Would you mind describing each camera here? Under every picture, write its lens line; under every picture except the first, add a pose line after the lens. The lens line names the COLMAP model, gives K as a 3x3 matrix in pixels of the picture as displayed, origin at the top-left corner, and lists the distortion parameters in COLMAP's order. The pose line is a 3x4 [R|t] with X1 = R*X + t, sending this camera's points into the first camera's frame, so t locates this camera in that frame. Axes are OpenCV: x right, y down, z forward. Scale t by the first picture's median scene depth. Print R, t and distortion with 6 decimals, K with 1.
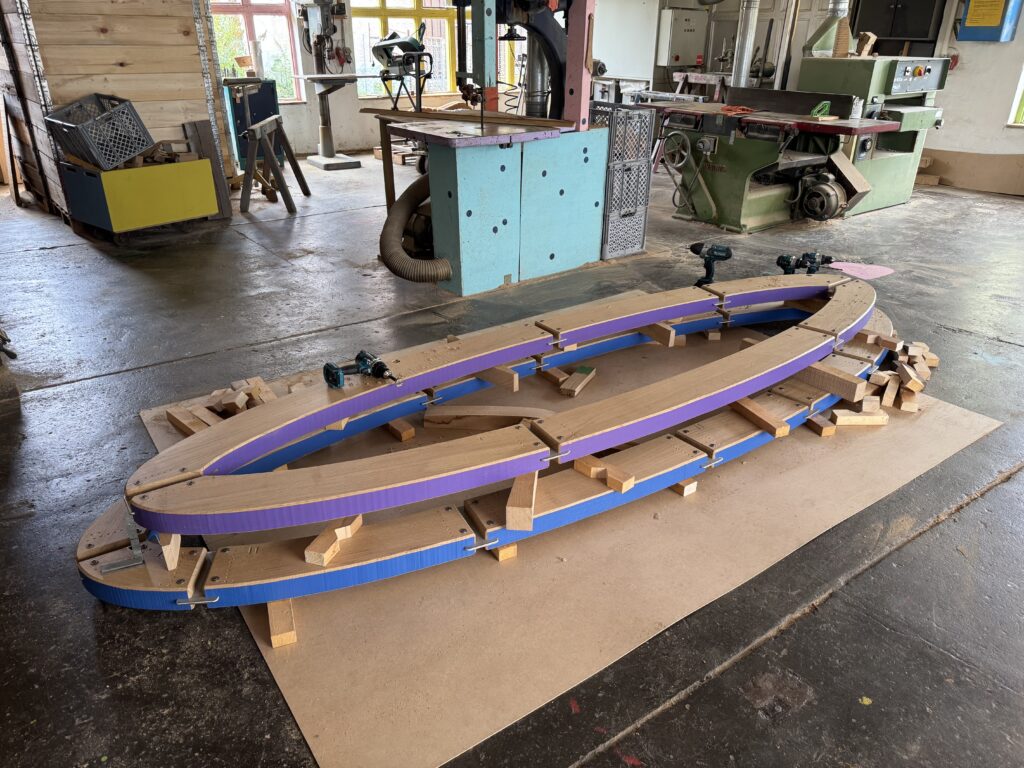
lens RADIAL K [[733.1, 0, 517.8], [0, 733.1, 384.5], [0, 0, 1]] dist [0.004929, -0.010447]
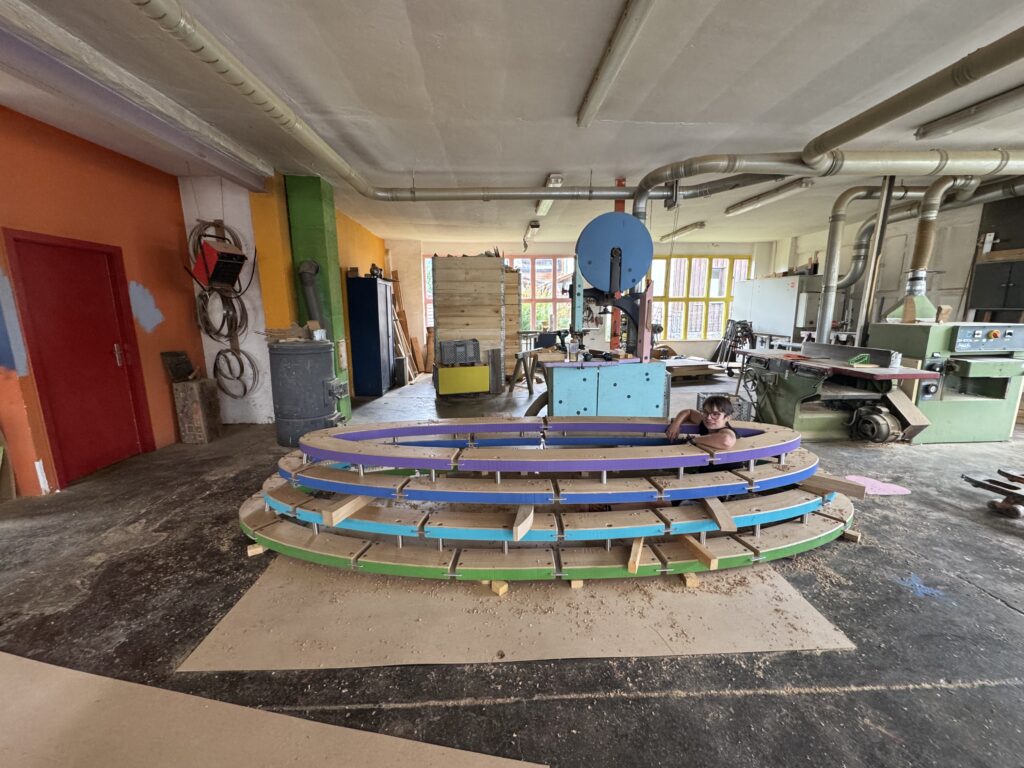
lens RADIAL K [[409.4, 0, 507.6], [0, 409.4, 383.2], [0, 0, 1]] dist [-0.002764, -0.000232]
pose [[0.817466, 0.088453, -0.569145, 0.291667], [-0.235616, 0.953032, -0.190302, -0.038083], [0.525581, 0.289665, 0.799912, 0.074856]]
